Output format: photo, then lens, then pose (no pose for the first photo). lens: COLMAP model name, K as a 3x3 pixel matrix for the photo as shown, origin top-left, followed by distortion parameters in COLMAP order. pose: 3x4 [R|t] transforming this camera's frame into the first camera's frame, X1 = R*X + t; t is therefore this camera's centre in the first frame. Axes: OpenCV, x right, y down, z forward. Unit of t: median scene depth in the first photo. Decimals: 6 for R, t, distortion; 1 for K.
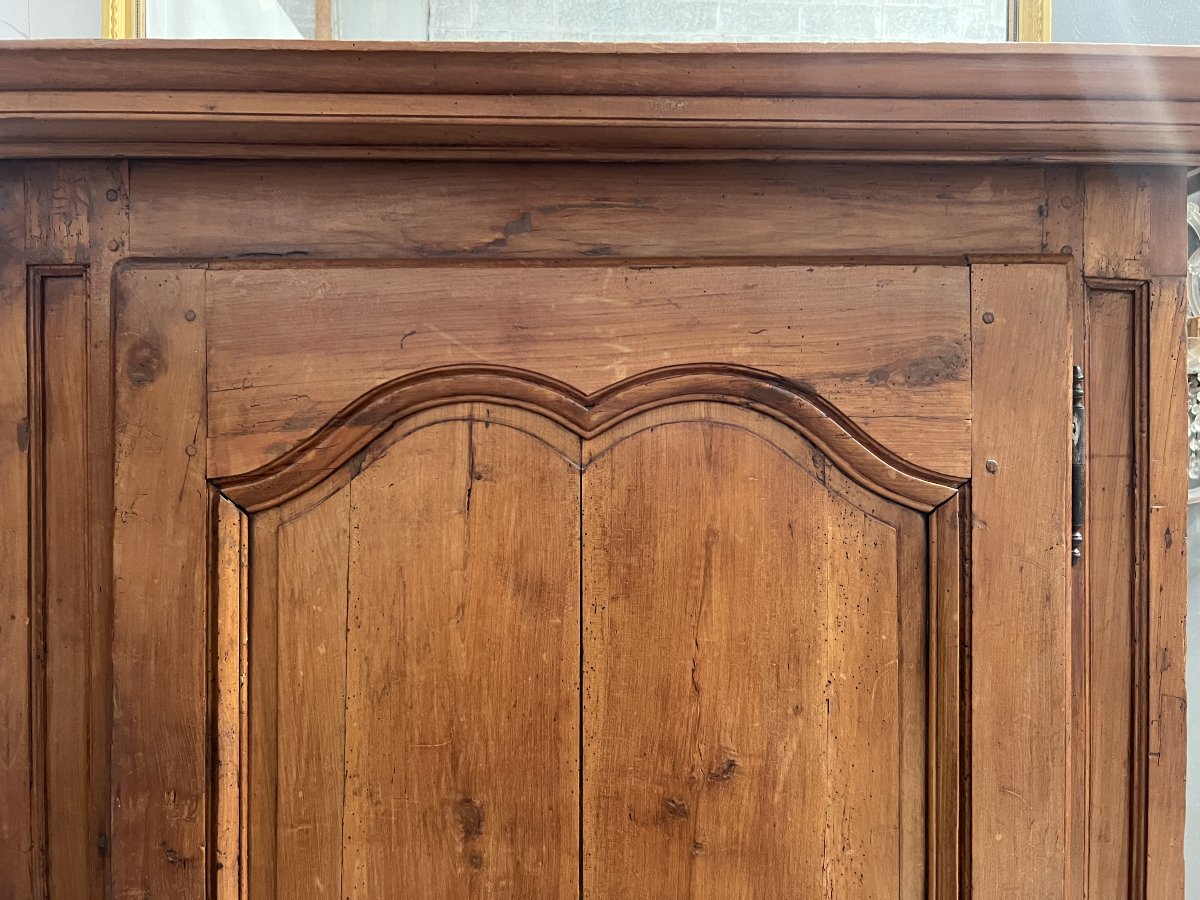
lens RADIAL K [[904.5, 0, 600.3], [0, 904.5, 459.9], [0, 0, 1]] dist [0.049726, -0.055371]
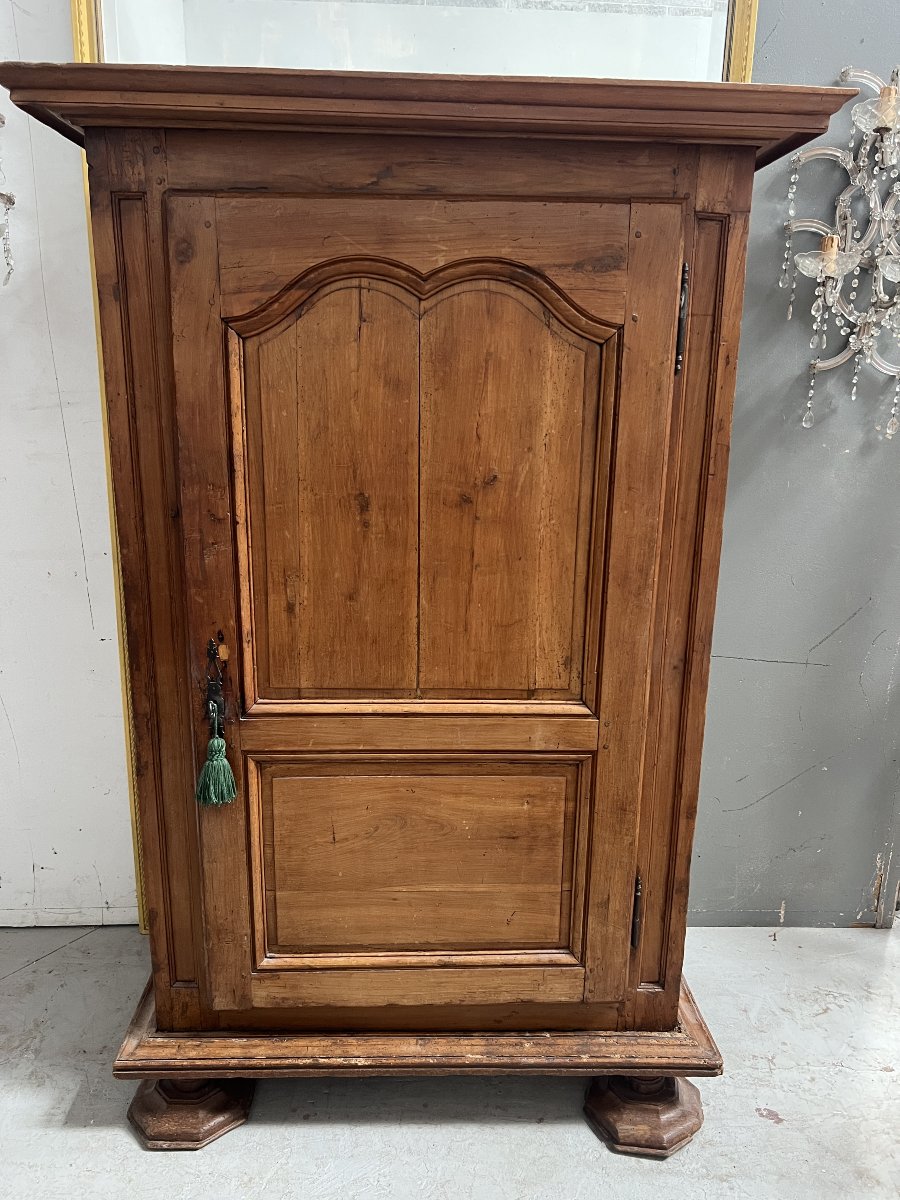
lens RADIAL K [[904.5, 0, 452.3], [0, 904.5, 608.0], [0, 0, 1]] dist [0.049726, -0.055371]
pose [[0.999601, 0.008437, 0.026953, 0.000543], [-0.014491, 0.972356, 0.233052, 0.156141], [-0.024242, -0.233350, 0.972091, -0.967506]]
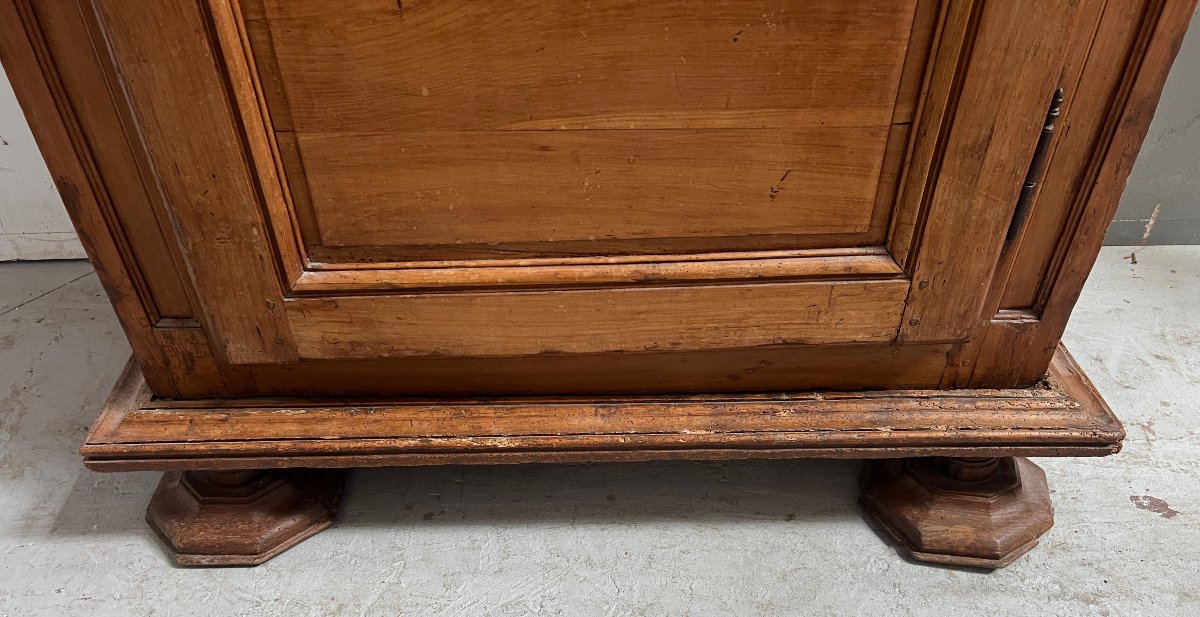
lens RADIAL K [[905.9, 0, 595.8], [0, 905.9, 456.2], [0, 0, 1]] dist [0.047585, -0.052047]
pose [[0.999856, -0.016892, -0.001368, -0.017324], [0.013494, 0.744685, 0.667279, 0.914186], [-0.010253, -0.667202, 0.744806, -0.026060]]
